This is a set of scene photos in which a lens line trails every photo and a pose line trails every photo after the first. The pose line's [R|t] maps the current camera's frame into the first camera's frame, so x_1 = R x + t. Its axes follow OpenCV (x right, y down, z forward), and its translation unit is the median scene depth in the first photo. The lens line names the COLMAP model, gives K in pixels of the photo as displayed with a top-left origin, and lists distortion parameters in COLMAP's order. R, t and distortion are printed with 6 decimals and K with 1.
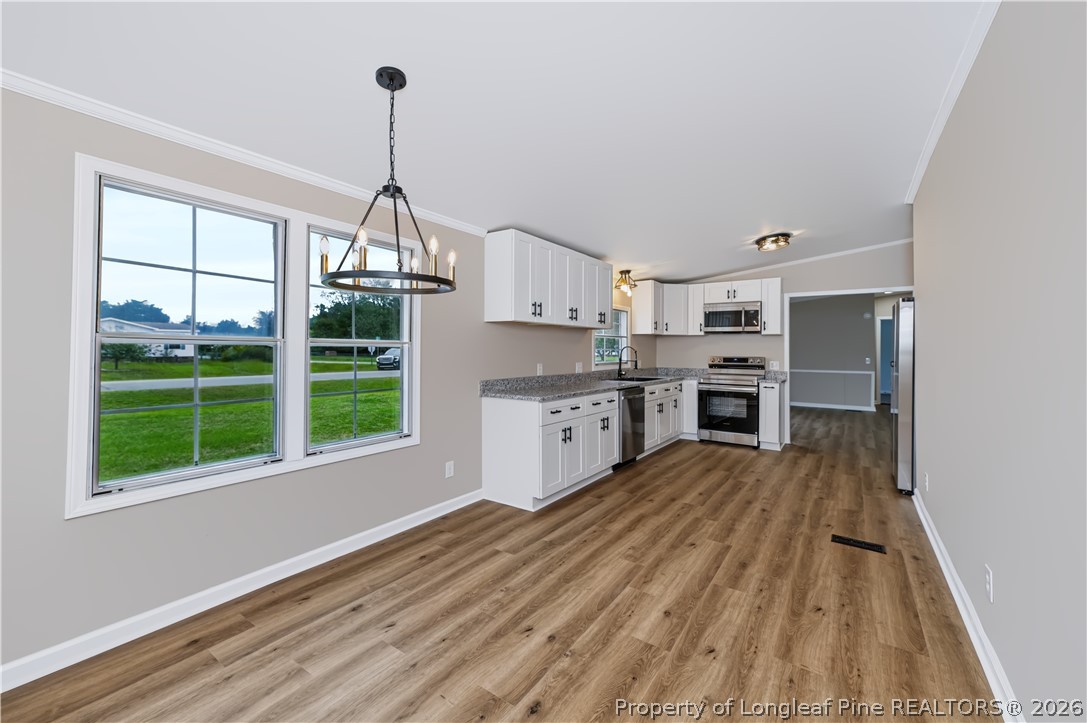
lens RADIAL K [[436.8, 0, 544.2], [0, 436.8, 339.3], [0, 0, 1]] dist [0.000198, 0.000021]
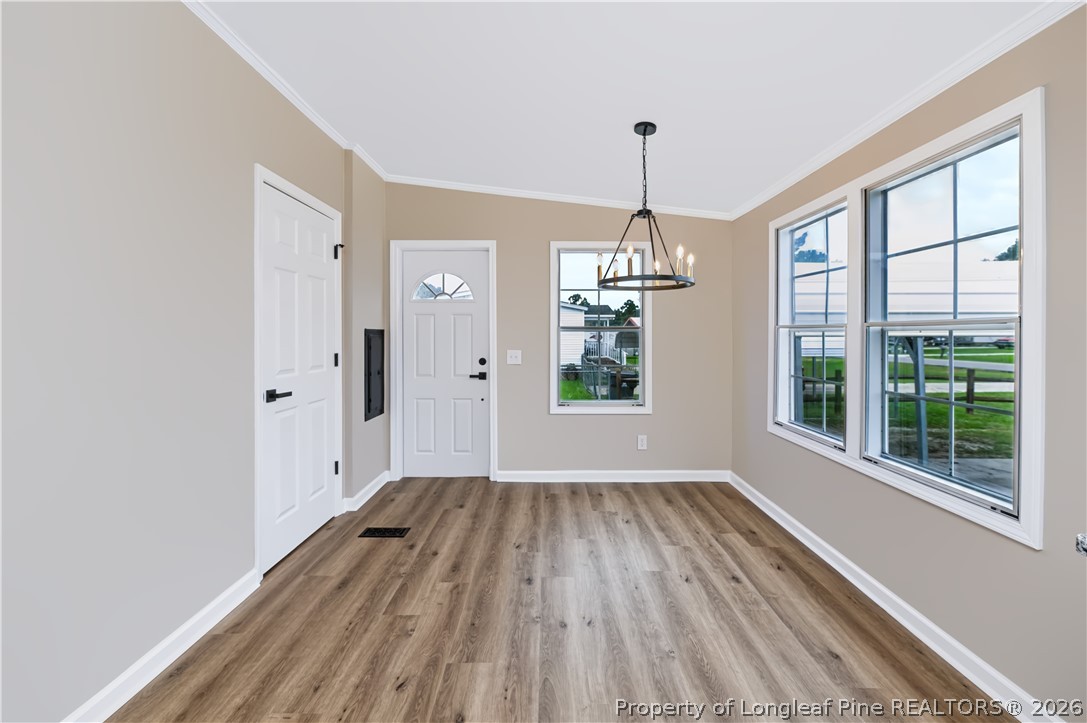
lens RADIAL K [[436.8, 0, 544.2], [0, 436.8, 339.3], [0, 0, 1]] dist [0.000198, 0.000021]
pose [[-0.820271, -0.002332, -0.571970, 0.612081], [0.004817, 0.999928, -0.010985, 0.051673], [0.571955, -0.011766, -0.820201, 1.780115]]
